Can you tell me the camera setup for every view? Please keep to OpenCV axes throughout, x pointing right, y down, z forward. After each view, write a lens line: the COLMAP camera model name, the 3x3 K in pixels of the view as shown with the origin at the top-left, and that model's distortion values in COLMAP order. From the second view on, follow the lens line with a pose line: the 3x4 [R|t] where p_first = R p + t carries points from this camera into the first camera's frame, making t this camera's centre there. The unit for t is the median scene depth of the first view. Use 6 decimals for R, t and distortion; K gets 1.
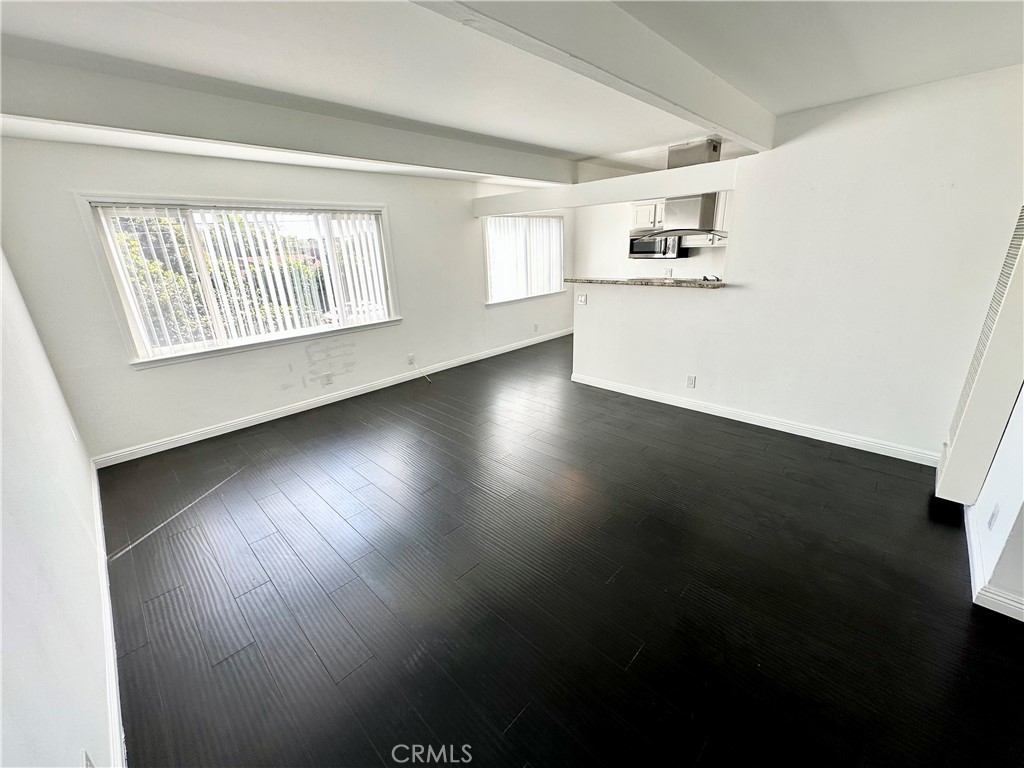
lens RADIAL K [[408.3, 0, 517.5], [0, 408.3, 383.7], [0, 0, 1]] dist [-0.000327, -0.000099]
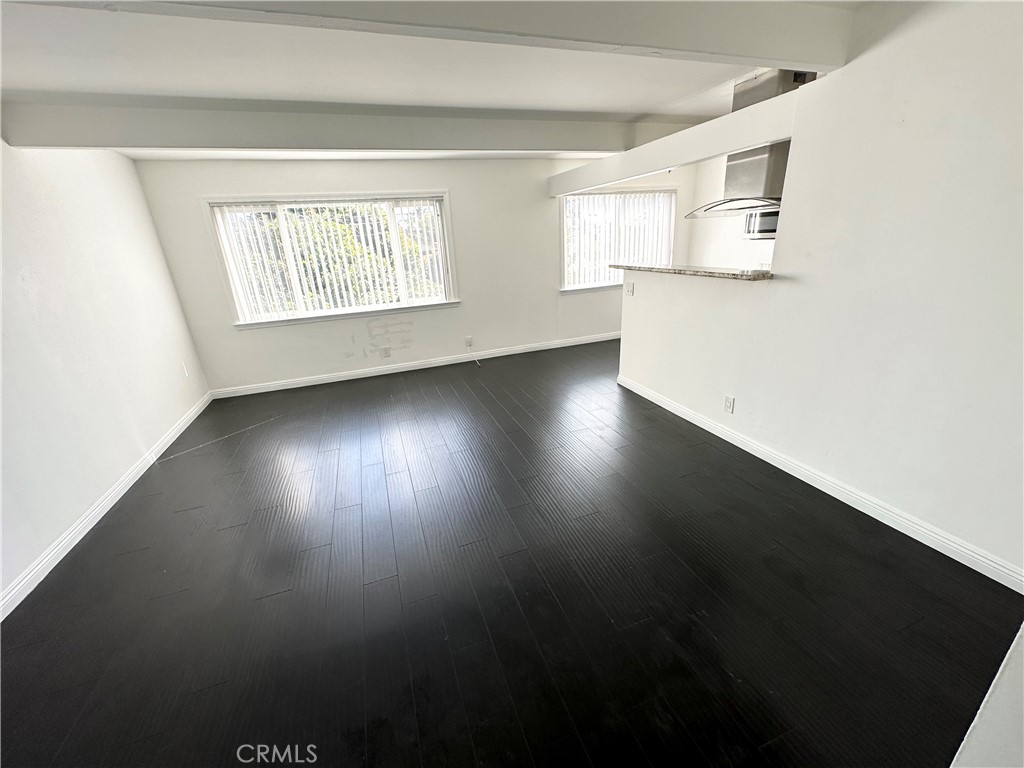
lens RADIAL K [[408.3, 0, 513.8], [0, 408.3, 384.4], [0, 0, 1]] dist [-0.000327, -0.000099]
pose [[0.897024, 0.135184, -0.420800, 0.345153], [-0.118612, 0.990781, 0.065447, -0.039506], [0.425768, -0.008796, 0.904790, 0.136392]]
